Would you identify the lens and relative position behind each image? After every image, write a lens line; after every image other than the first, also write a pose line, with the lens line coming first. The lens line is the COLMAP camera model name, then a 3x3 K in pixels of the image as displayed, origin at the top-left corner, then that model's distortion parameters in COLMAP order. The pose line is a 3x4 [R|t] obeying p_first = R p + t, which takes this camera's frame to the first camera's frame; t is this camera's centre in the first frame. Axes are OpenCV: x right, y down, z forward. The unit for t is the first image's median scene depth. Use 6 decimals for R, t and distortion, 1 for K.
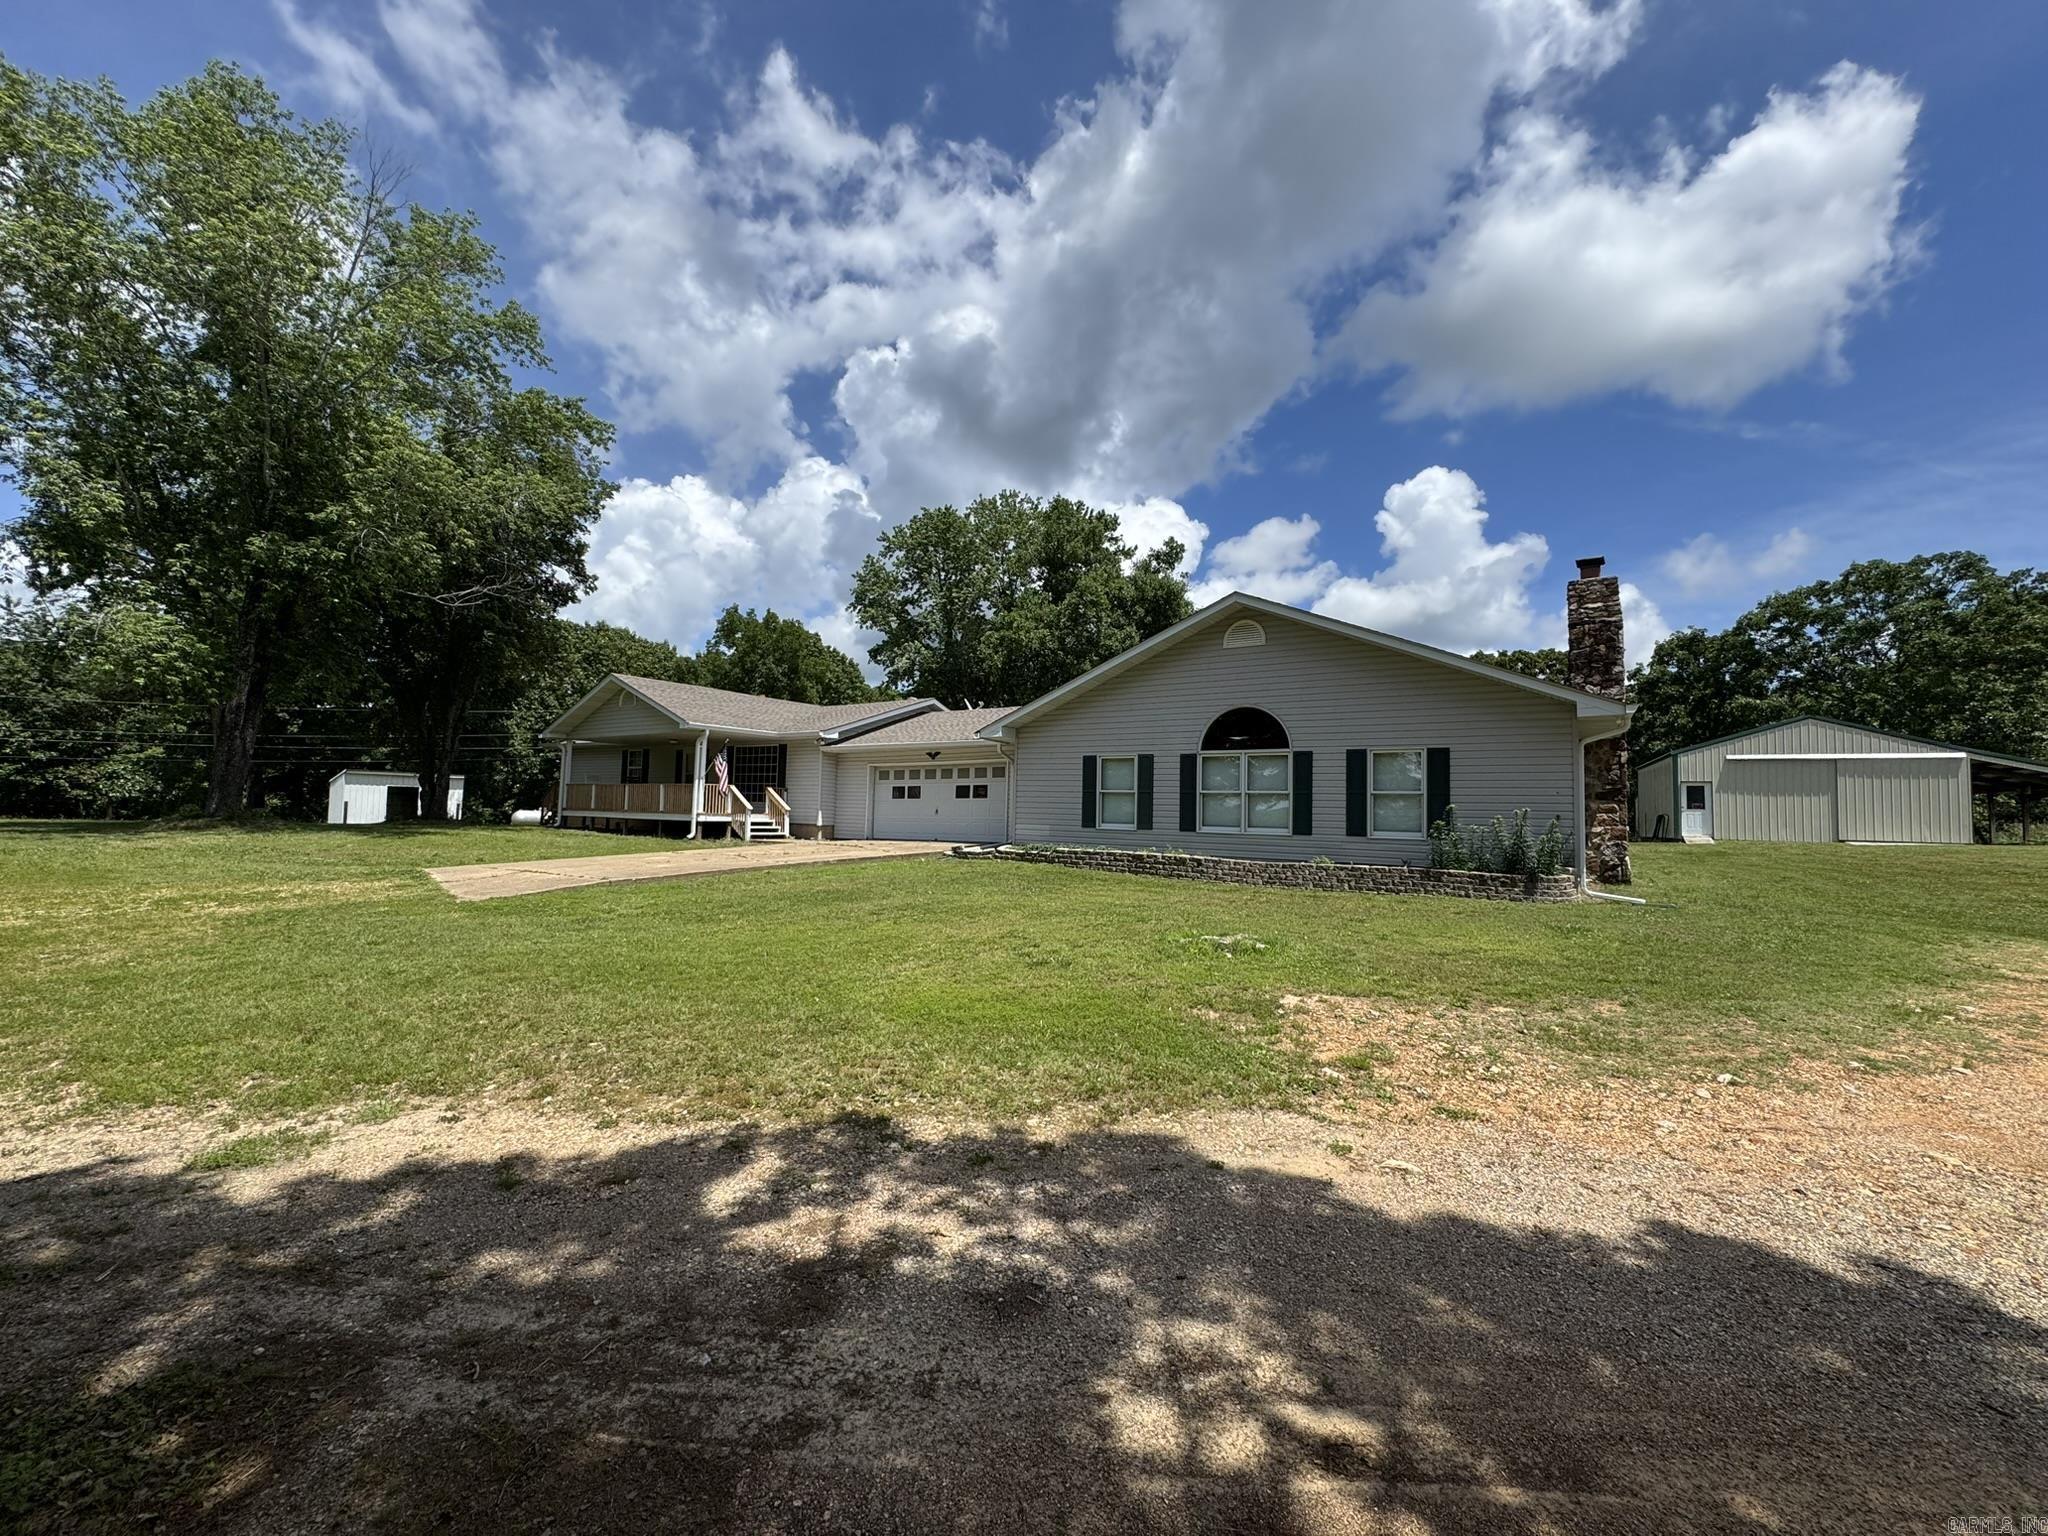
lens RADIAL K [[820.9, 0, 1024.0], [0, 820.9, 758.2], [0, 0, 1]] dist [0.003336, 0.000208]
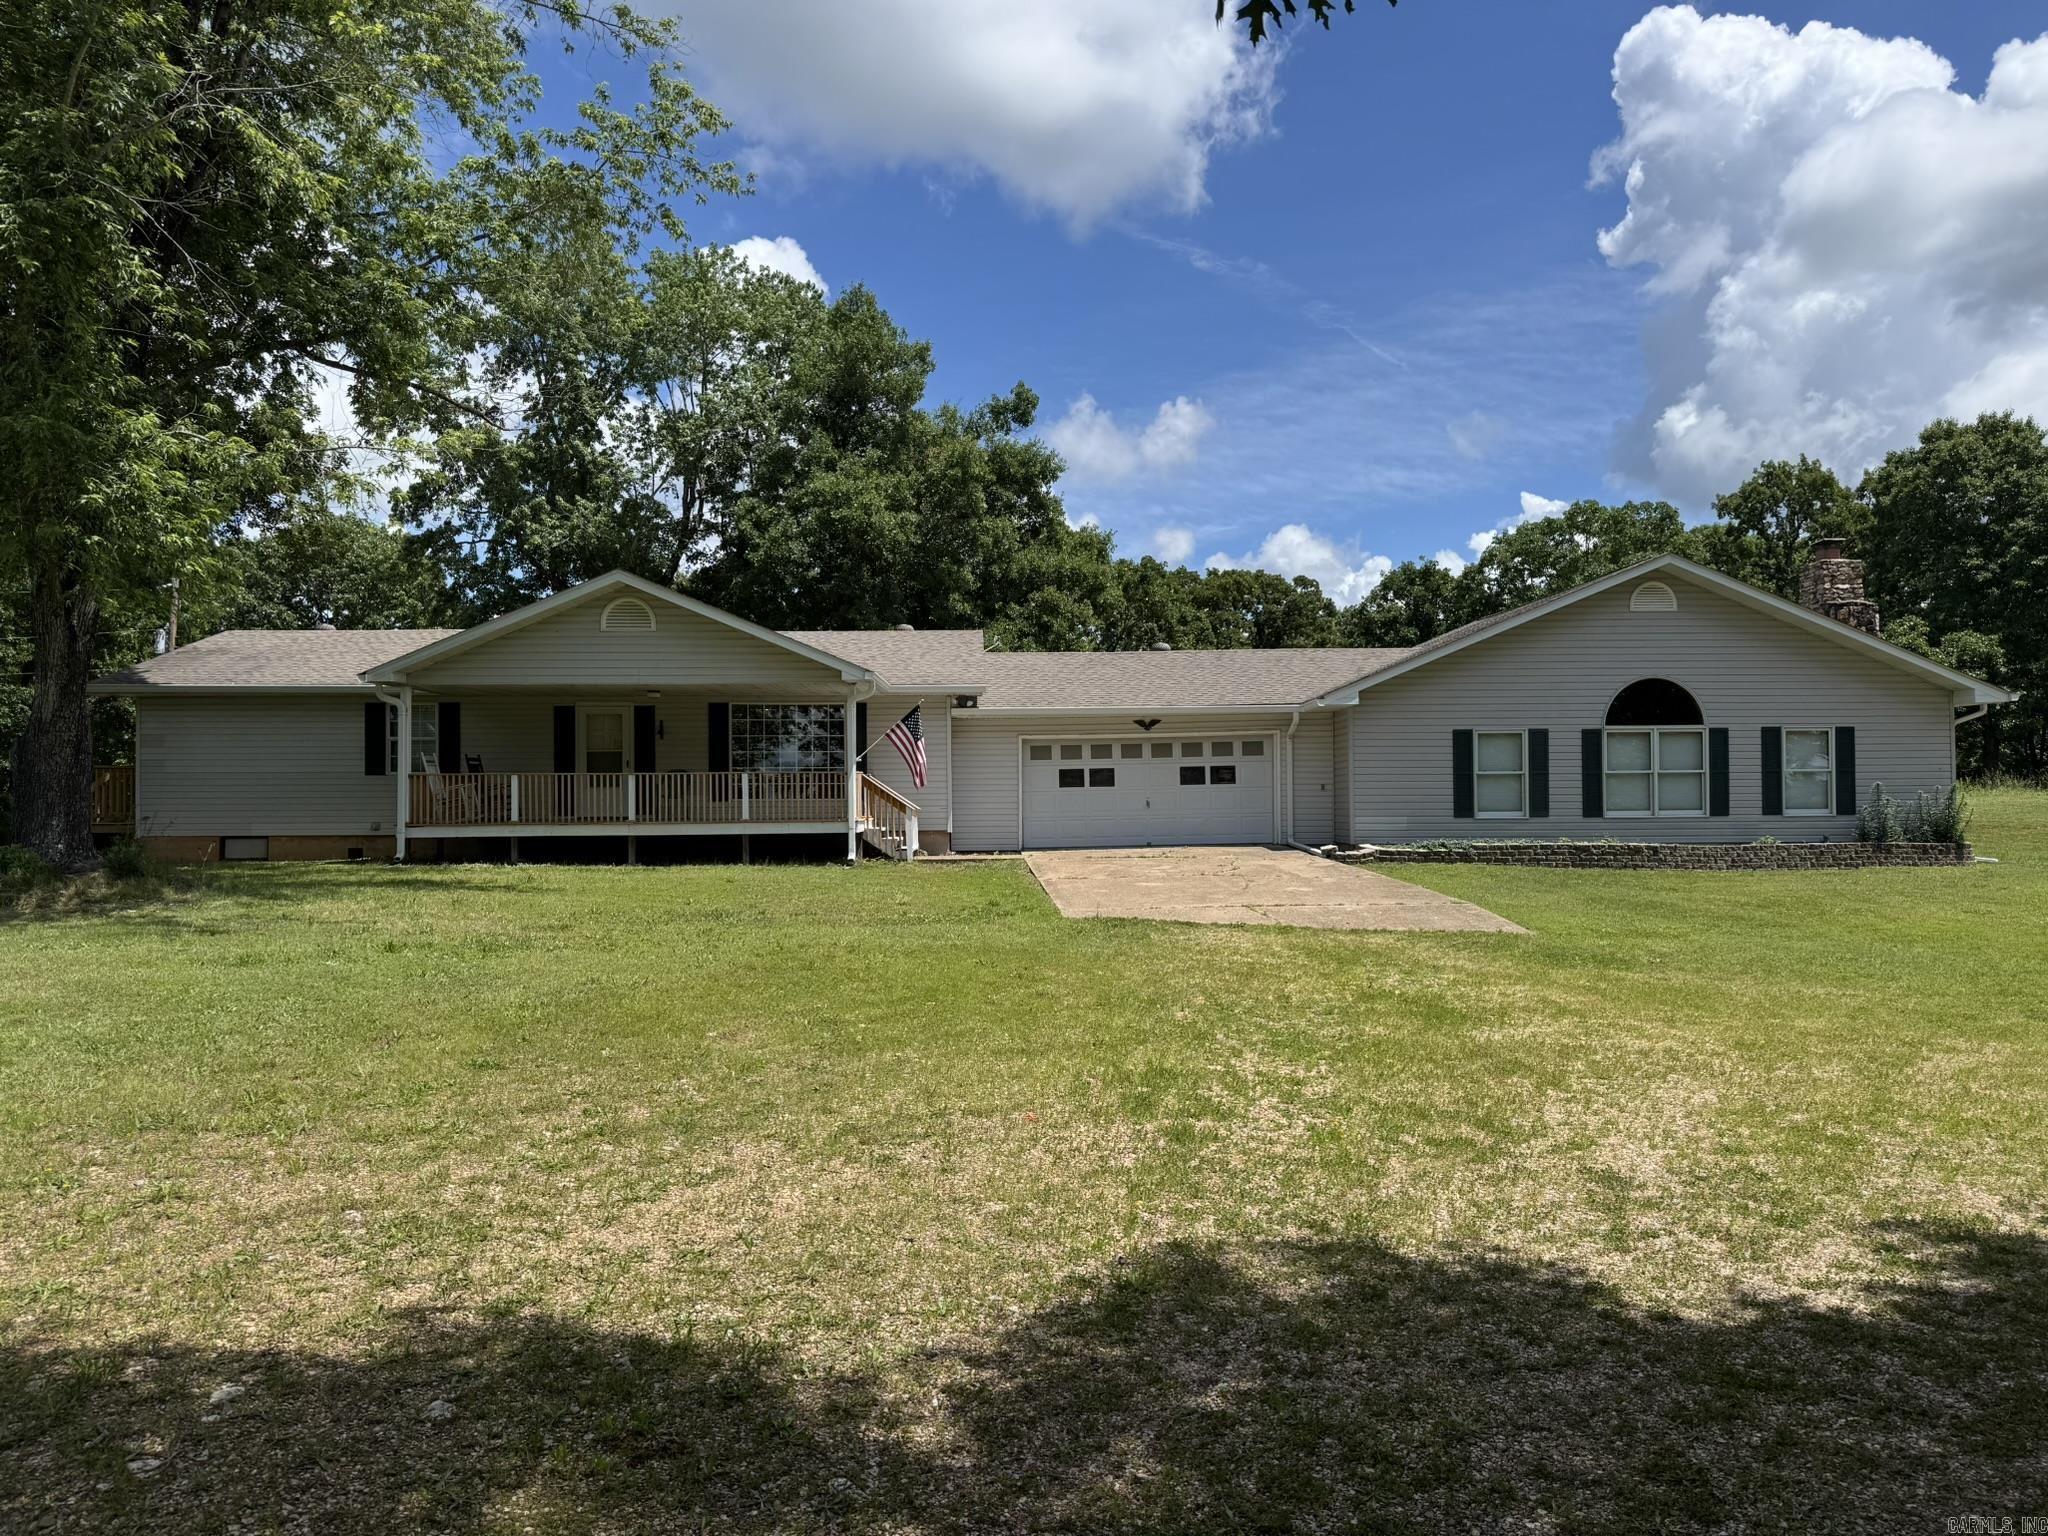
lens RADIAL K [[1409.4, 0, 1022.2], [0, 1409.4, 772.7], [0, 0, 1]] dist [0.006622, 0.000731]
pose [[0.836296, -0.021865, 0.547842, -1.108077], [-0.008890, 0.998532, 0.053423, -0.033033], [-0.548206, -0.049547, 0.834875, 0.067751]]
